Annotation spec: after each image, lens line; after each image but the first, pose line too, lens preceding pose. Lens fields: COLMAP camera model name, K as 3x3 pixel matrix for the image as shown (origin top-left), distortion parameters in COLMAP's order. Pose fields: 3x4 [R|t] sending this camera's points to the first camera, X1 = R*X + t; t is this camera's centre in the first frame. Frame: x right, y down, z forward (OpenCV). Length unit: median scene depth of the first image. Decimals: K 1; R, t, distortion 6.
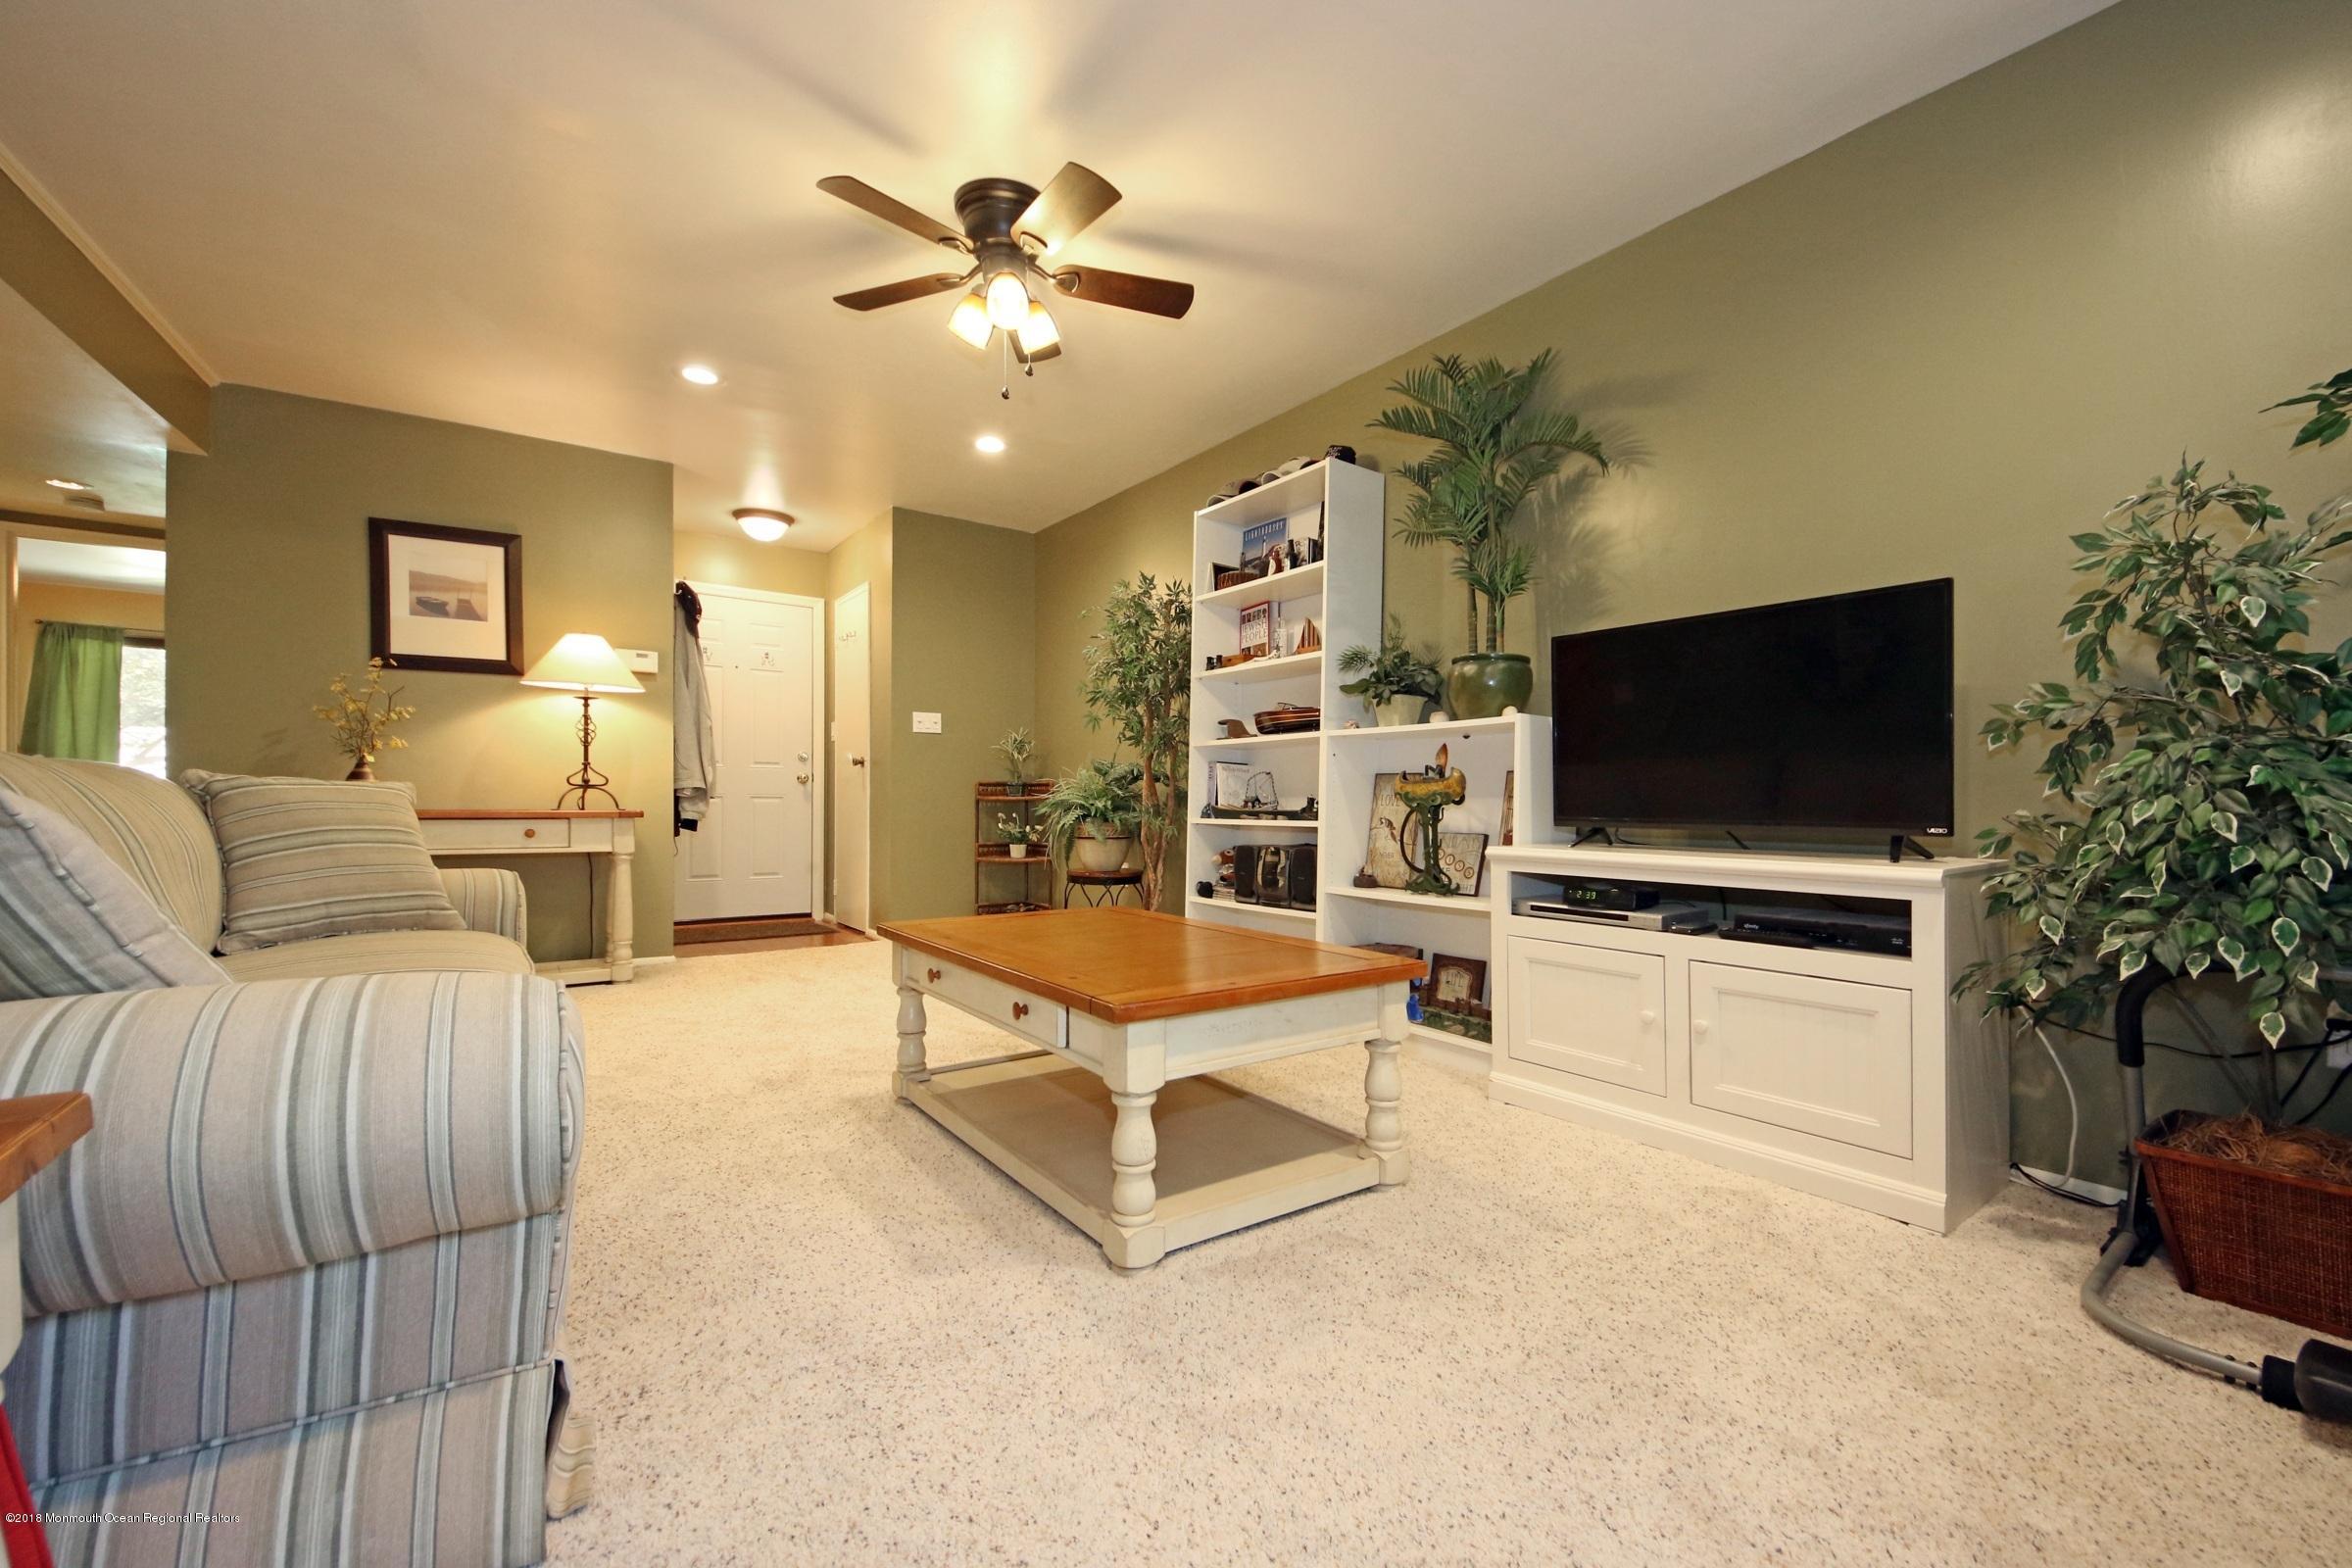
lens RADIAL K [[984.6, 0, 1197.2], [0, 984.6, 786.7], [0, 0, 1]] dist [0.035693, -0.017847]
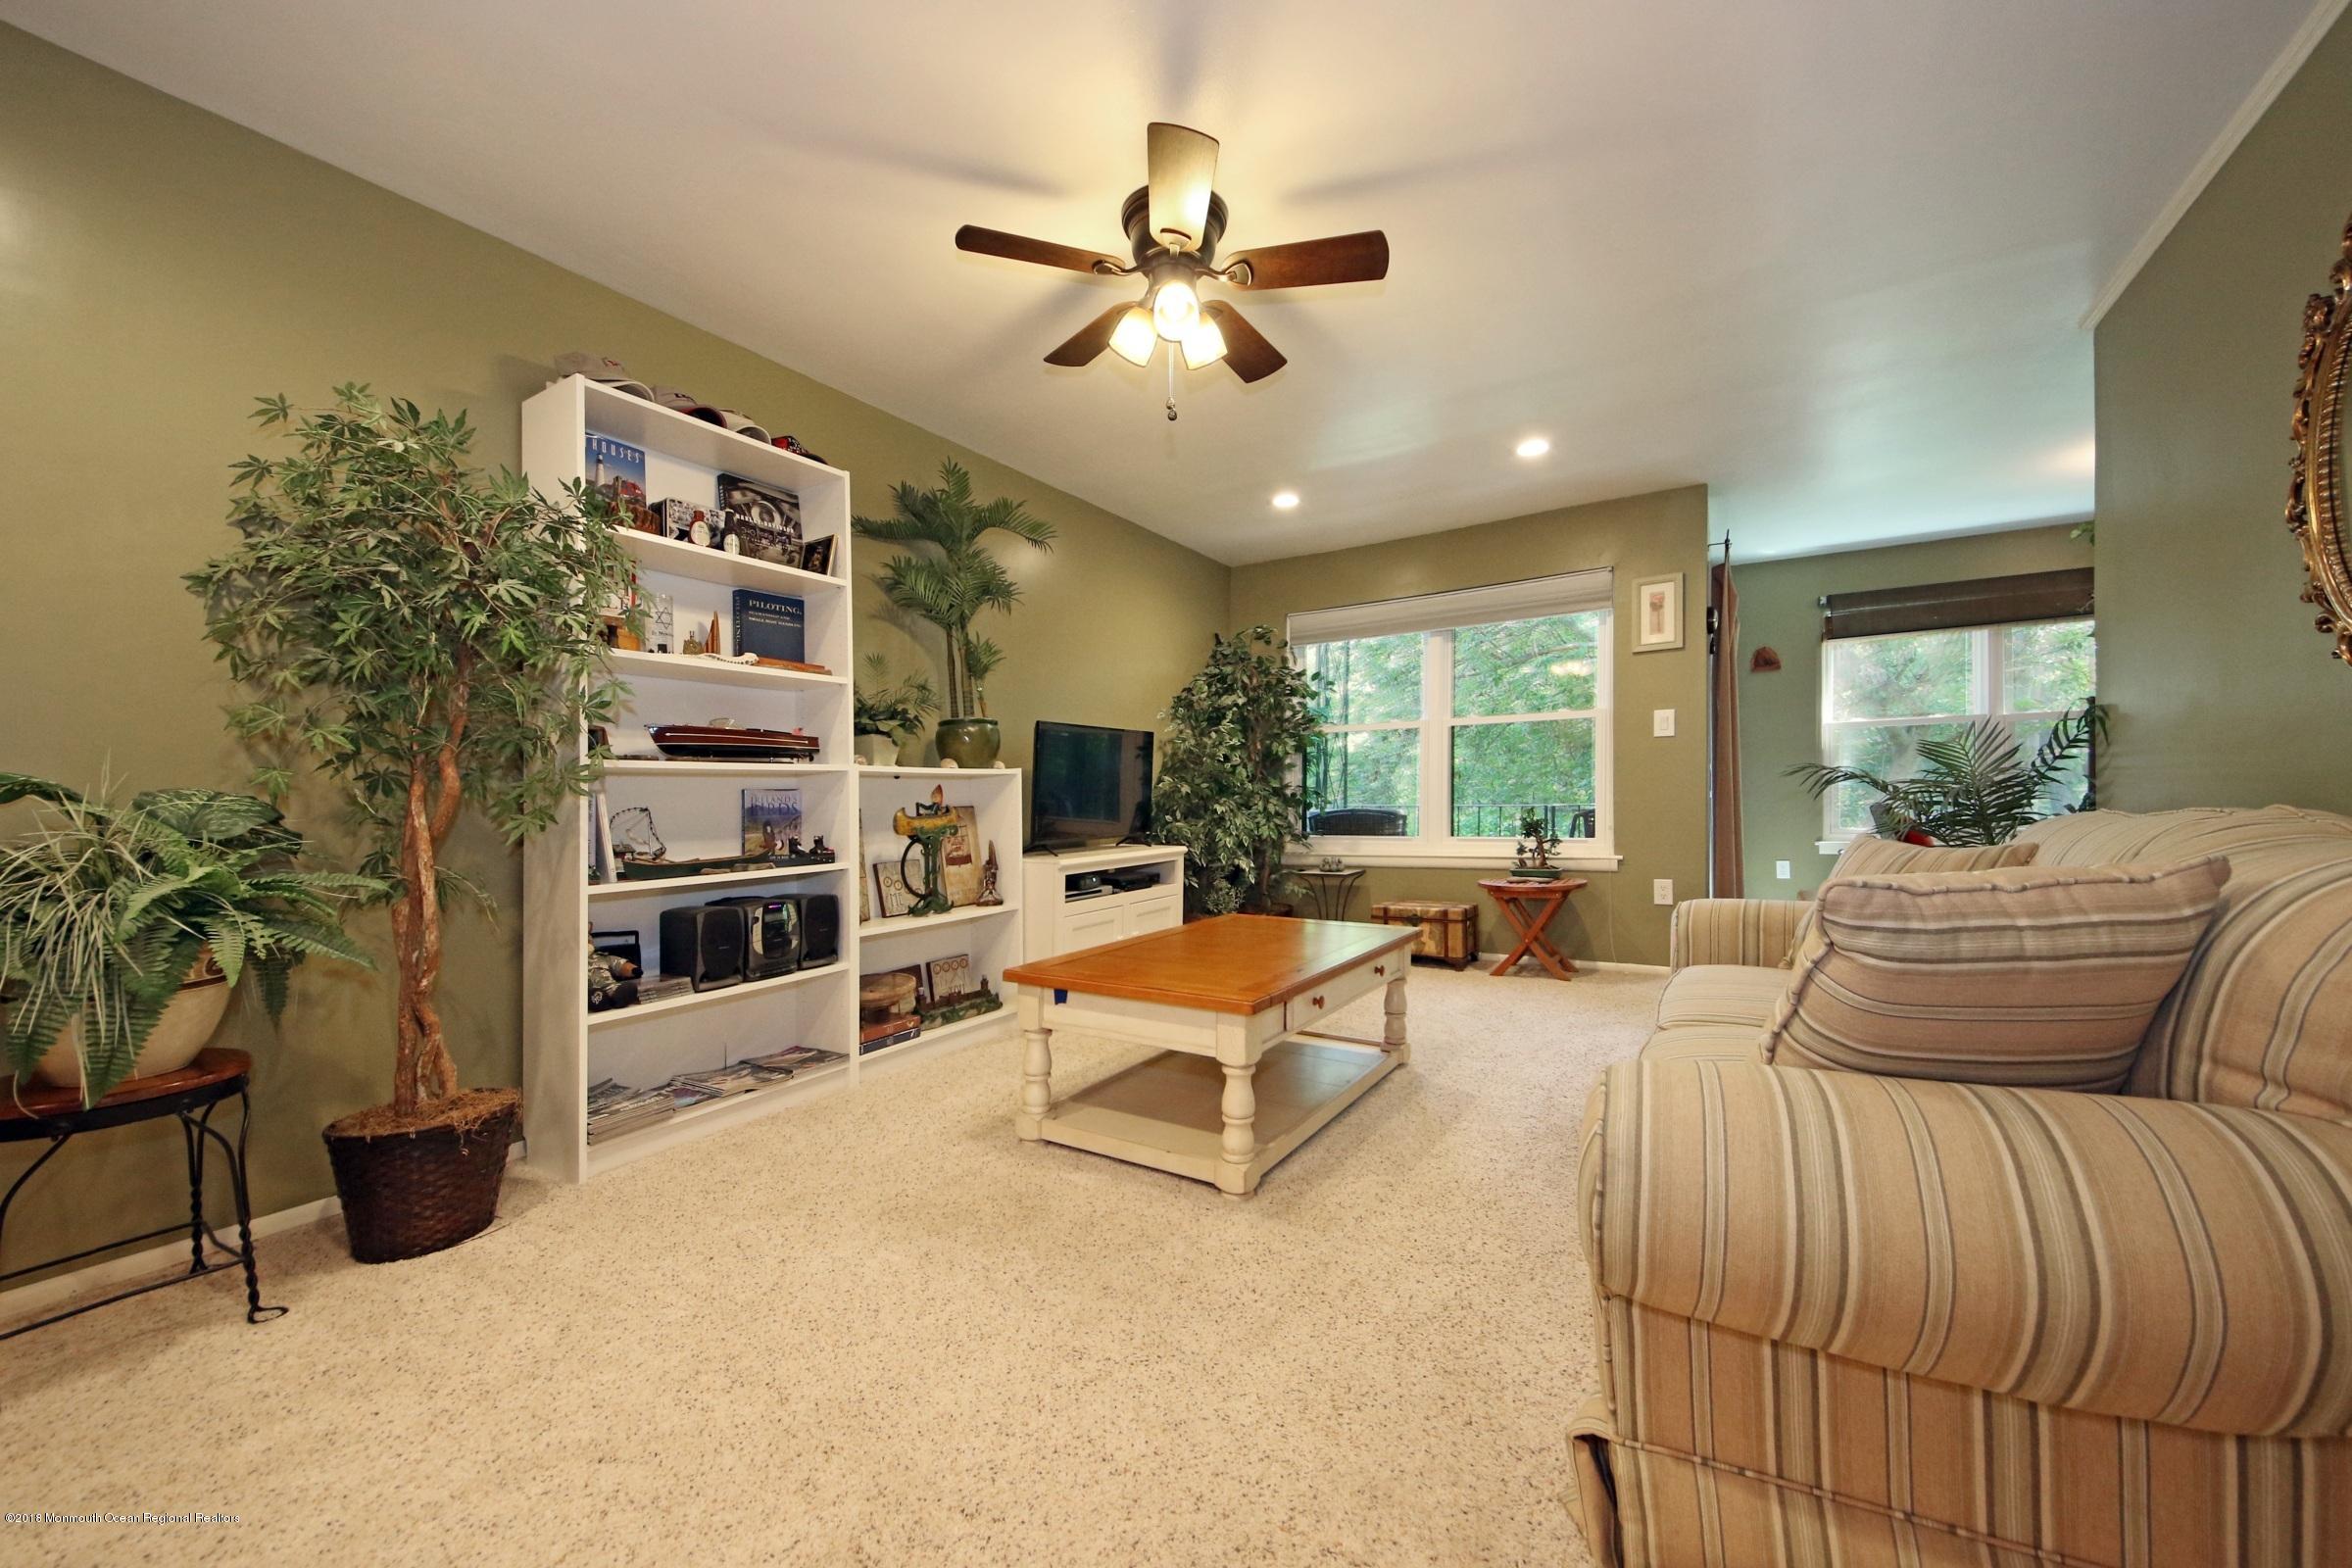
lens RADIAL K [[843.9, 0, 1184.6], [0, 843.9, 786.6], [0, 0, 1]] dist [0.026349, -0.010031]
pose [[-0.376752, 0.008336, 0.926277, -0.735452], [-0.009317, 0.999875, -0.012788, -0.029262], [-0.926267, -0.013447, -0.376627, 1.003103]]
